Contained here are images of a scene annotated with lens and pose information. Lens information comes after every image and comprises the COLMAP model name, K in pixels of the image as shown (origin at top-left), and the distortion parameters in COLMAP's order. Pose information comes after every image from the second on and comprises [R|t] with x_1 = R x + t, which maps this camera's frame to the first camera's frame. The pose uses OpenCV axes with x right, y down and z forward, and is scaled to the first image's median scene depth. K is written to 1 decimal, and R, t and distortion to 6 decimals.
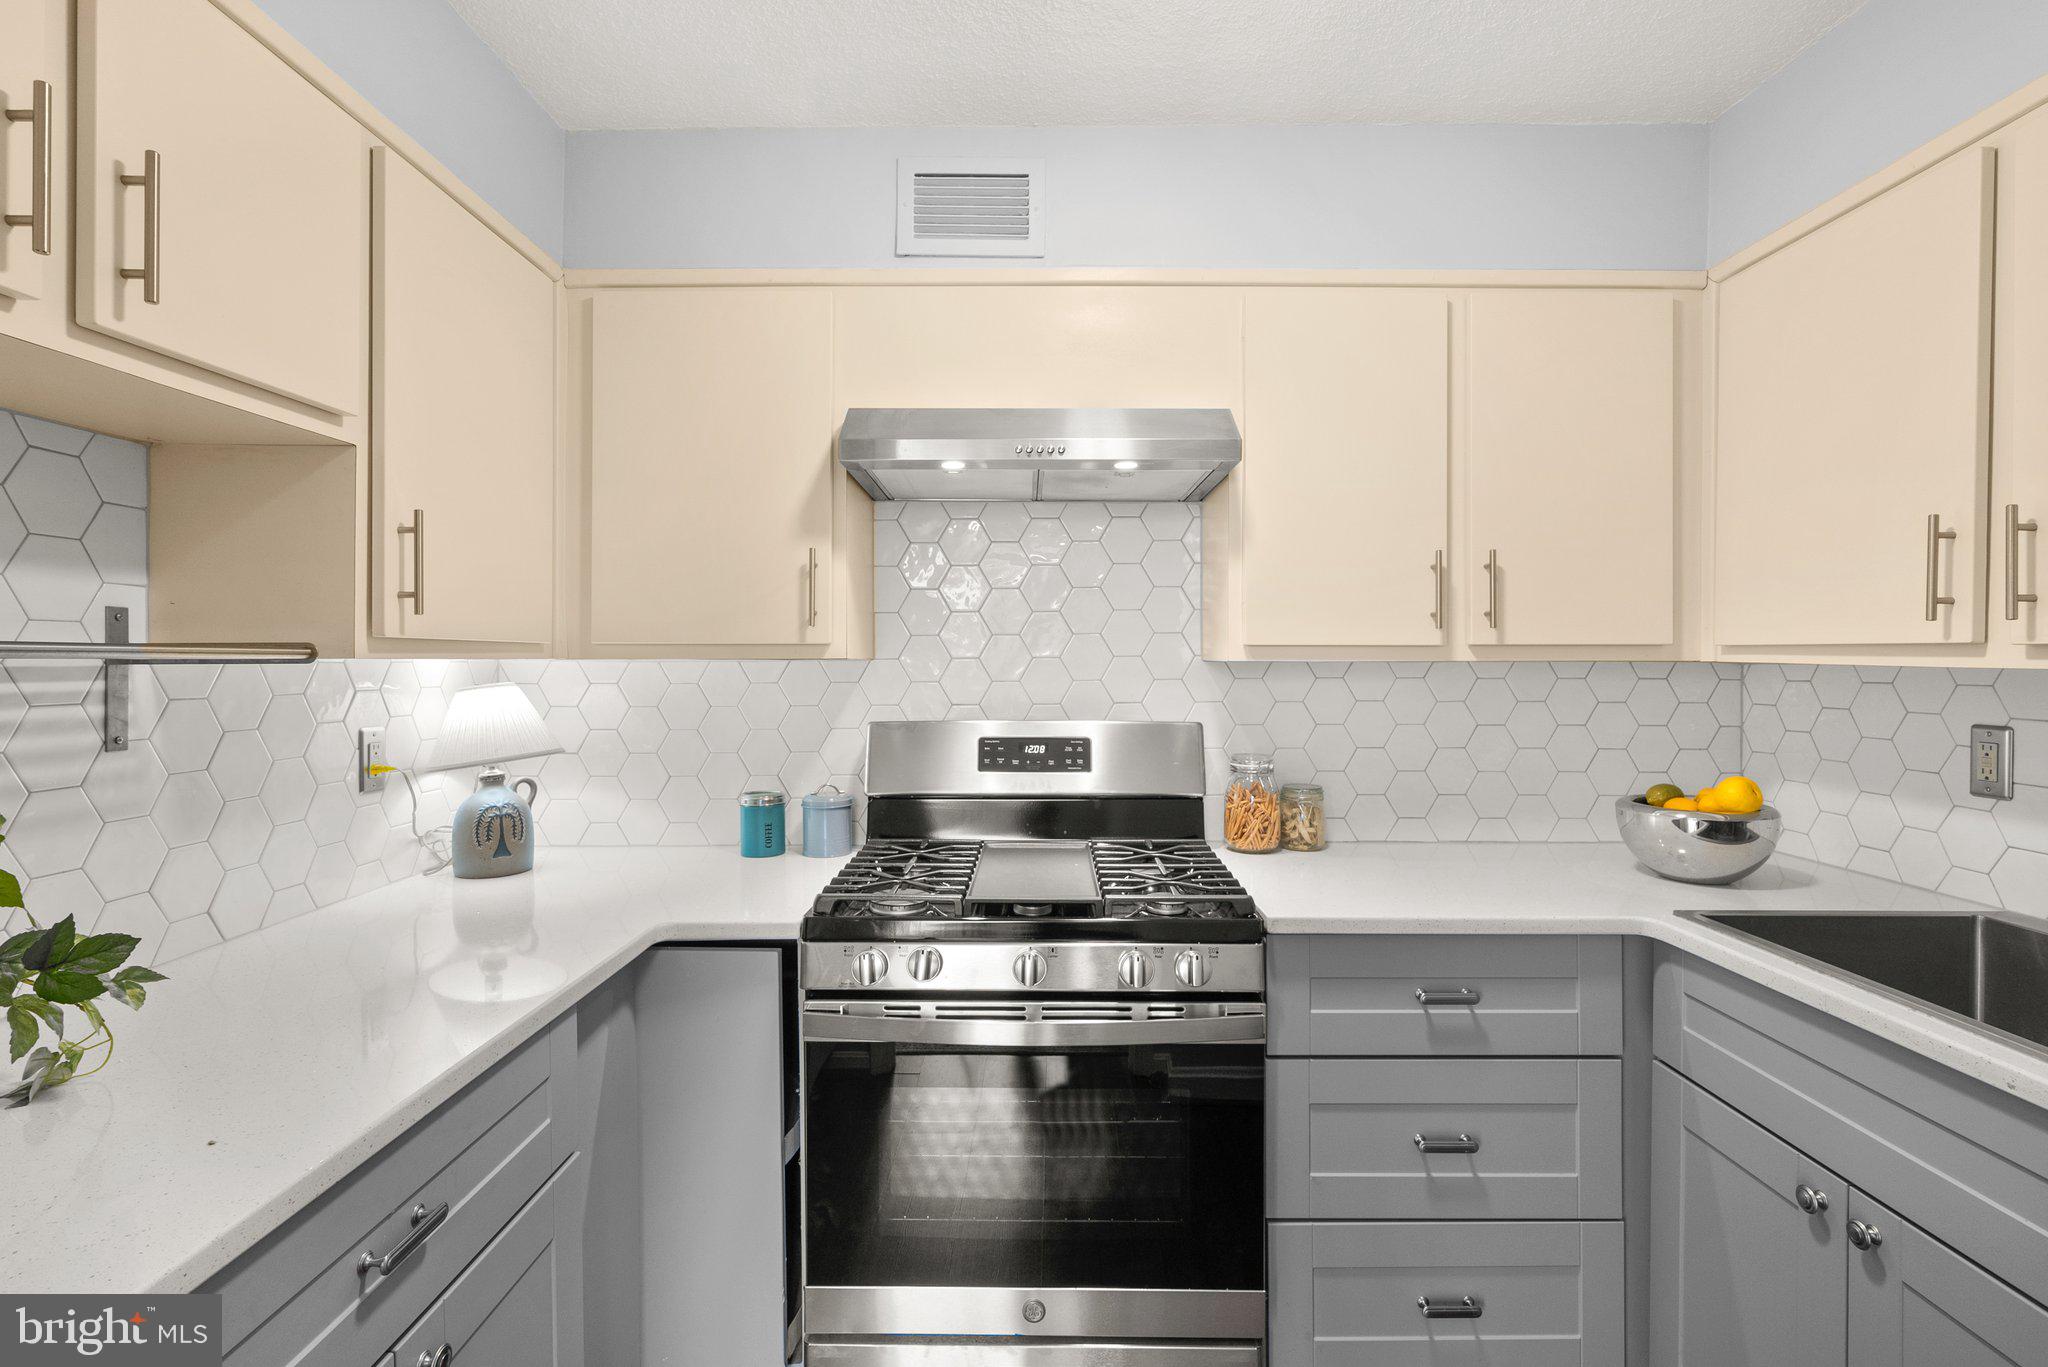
lens RADIAL K [[945.5, 0, 1022.9], [0, 945.5, 666.8], [0, 0, 1]] dist [-0.010029, 0.002997]
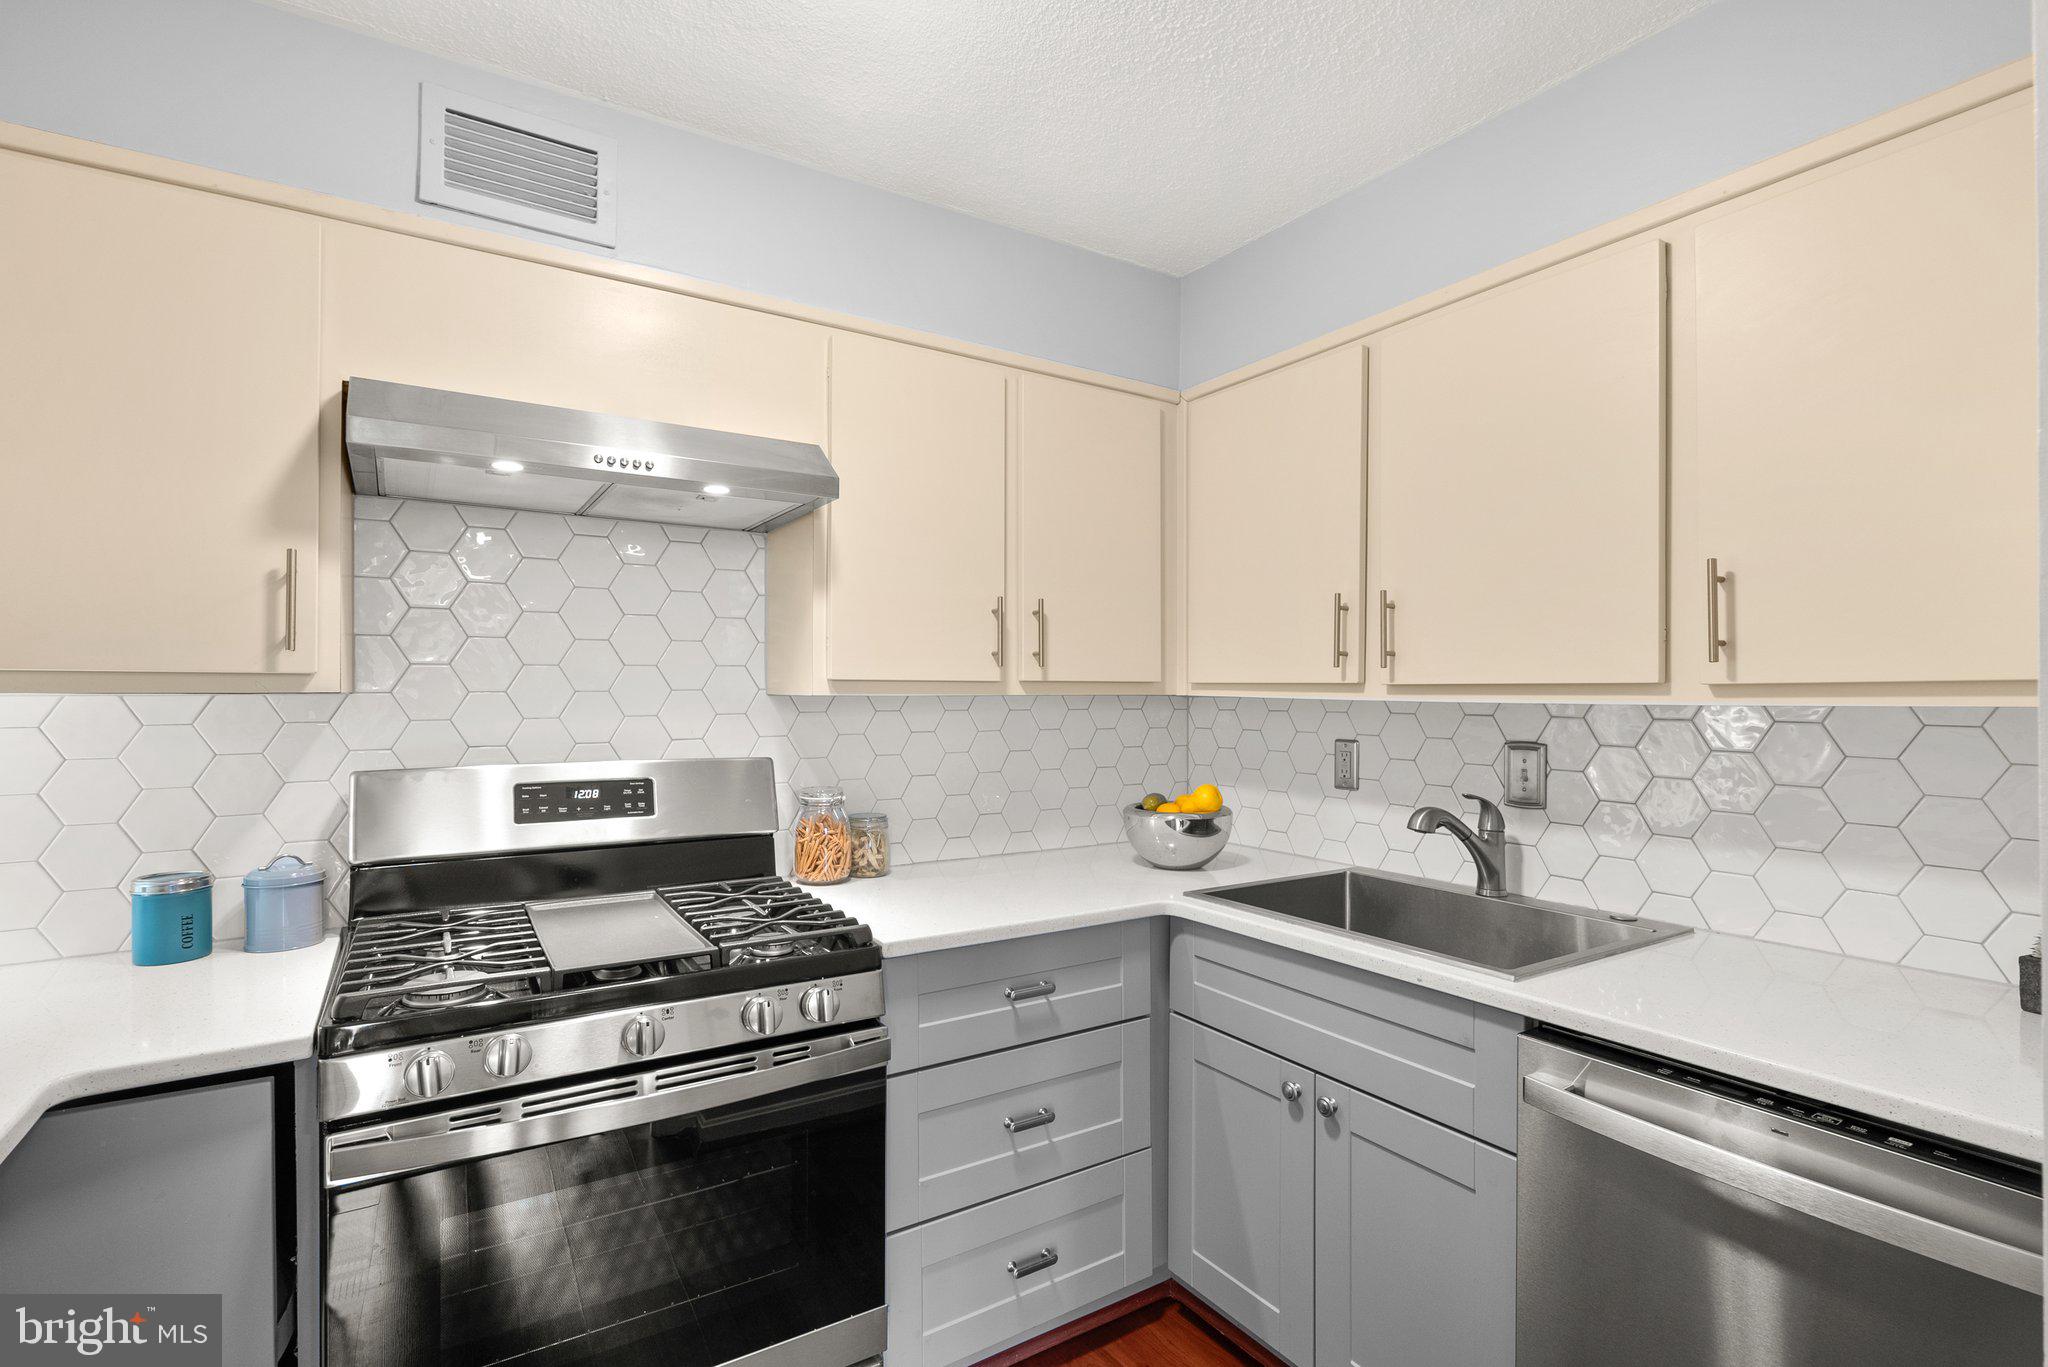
lens RADIAL K [[945.5, 0, 1017.7], [0, 945.5, 692.9], [0, 0, 1]] dist [-0.010029, 0.002997]
pose [[0.840746, 0.000962, 0.541429, -0.154215], [0.002923, 0.999976, -0.006315, -0.001868], [-0.541422, 0.006892, 0.840723, 0.039665]]
